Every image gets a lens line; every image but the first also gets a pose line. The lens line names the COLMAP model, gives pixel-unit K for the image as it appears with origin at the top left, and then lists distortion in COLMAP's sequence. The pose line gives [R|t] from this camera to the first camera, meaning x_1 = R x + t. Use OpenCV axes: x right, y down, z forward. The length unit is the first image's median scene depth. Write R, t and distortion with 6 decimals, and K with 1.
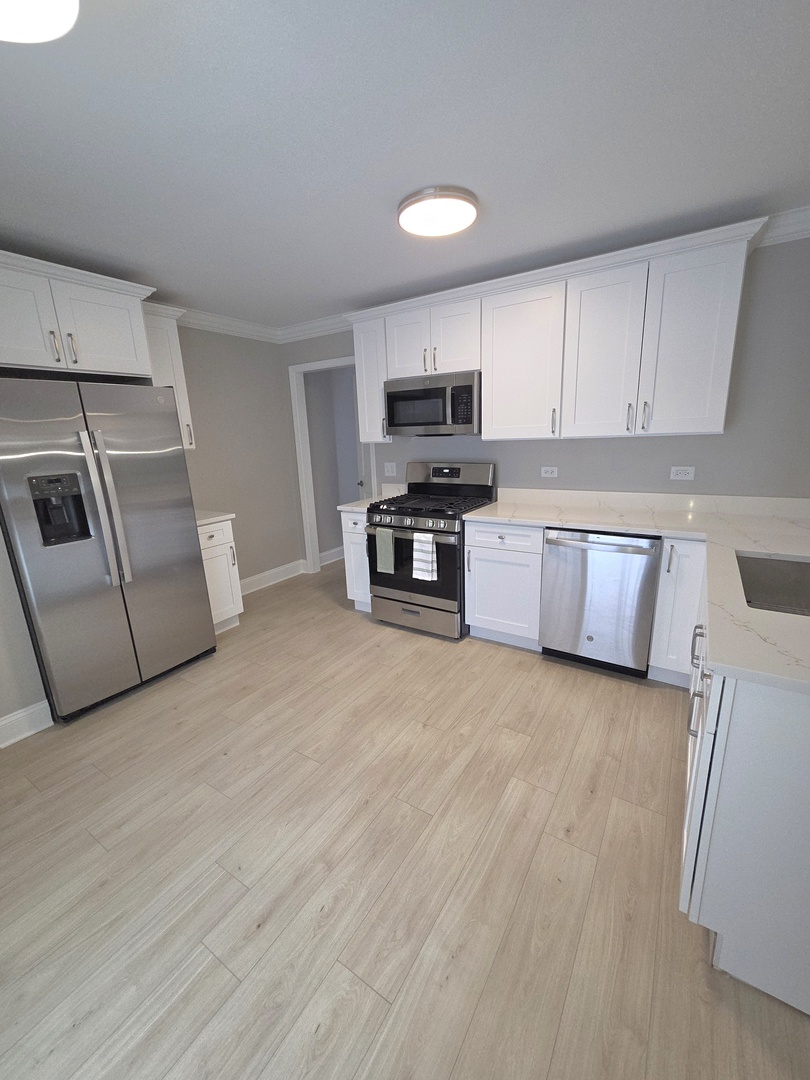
lens RADIAL K [[438.9, 0, 404.0], [0, 438.9, 539.1], [0, 0, 1]] dist [0.003420, -0.001351]
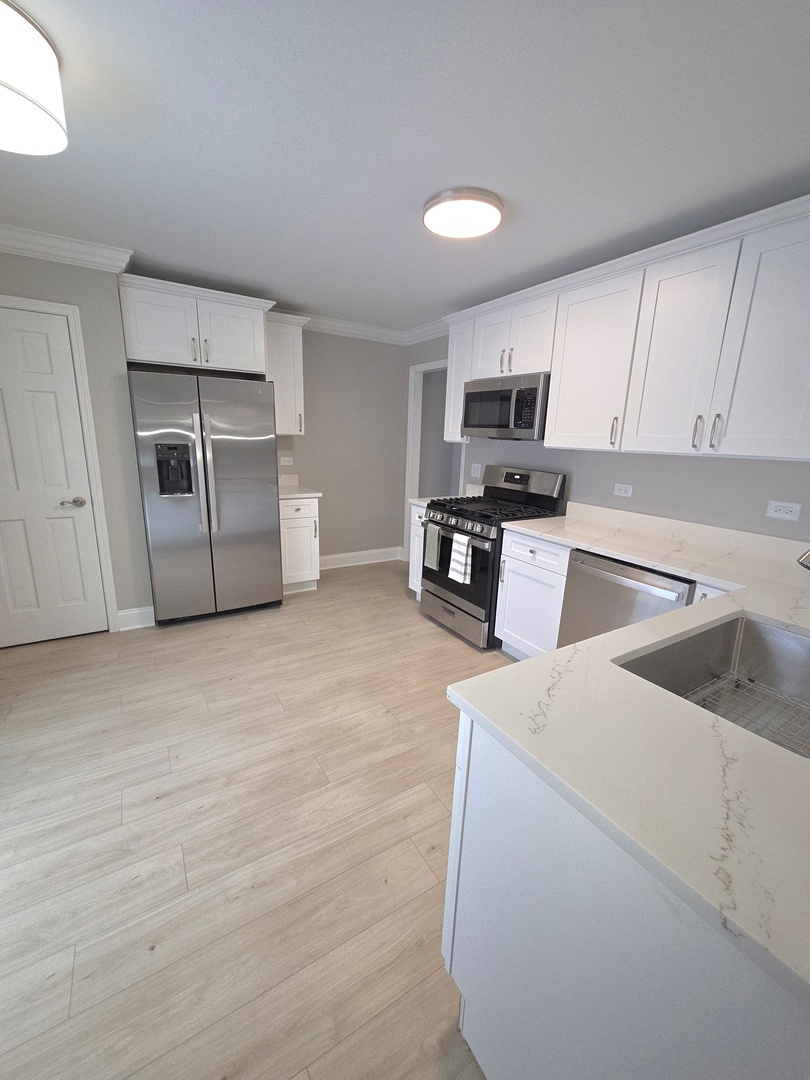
lens RADIAL K [[438.9, 0, 404.2], [0, 438.9, 539.6], [0, 0, 1]] dist [0.003420, -0.001351]
pose [[0.901751, 0.167056, -0.398669, 0.391150], [-0.167685, 0.985269, 0.033574, -0.016990], [0.398405, 0.036576, 0.916480, 0.043714]]
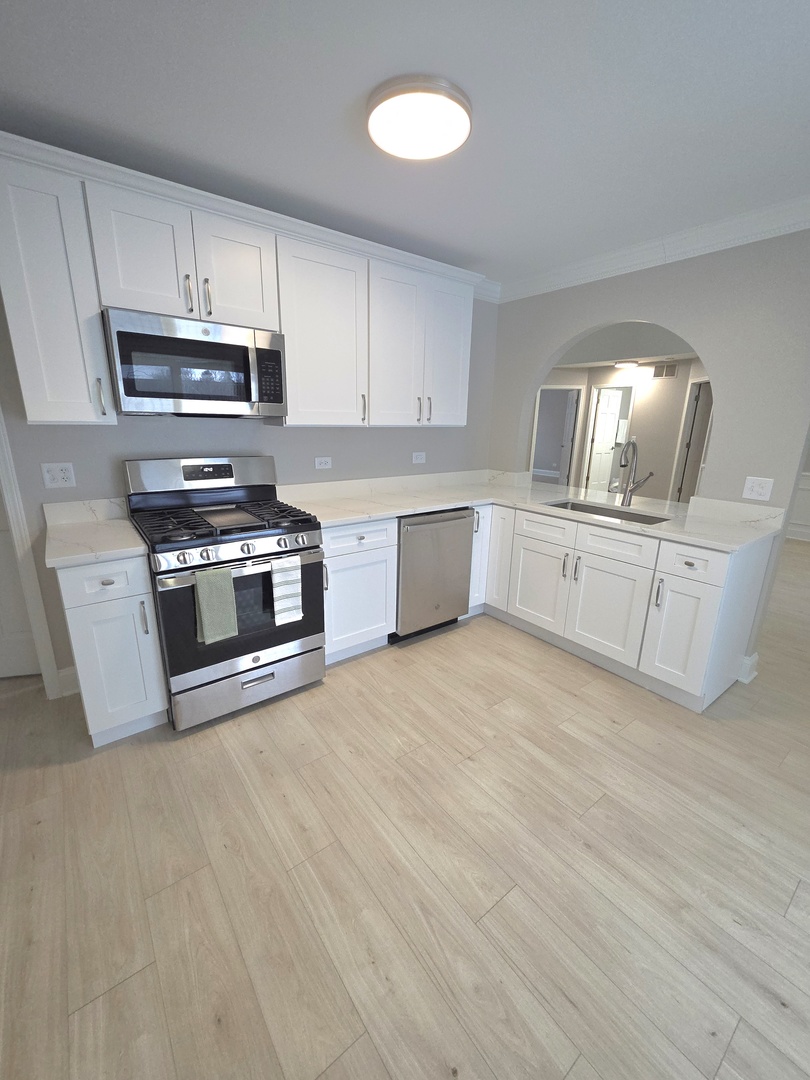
lens RADIAL K [[438.9, 0, 402.7], [0, 438.9, 540.8], [0, 0, 1]] dist [0.003420, -0.001351]
pose [[0.335759, -0.207535, 0.918801, -0.634696], [0.194479, 0.969684, 0.147959, -0.127707], [-0.921653, 0.129009, 0.365941, 0.686870]]
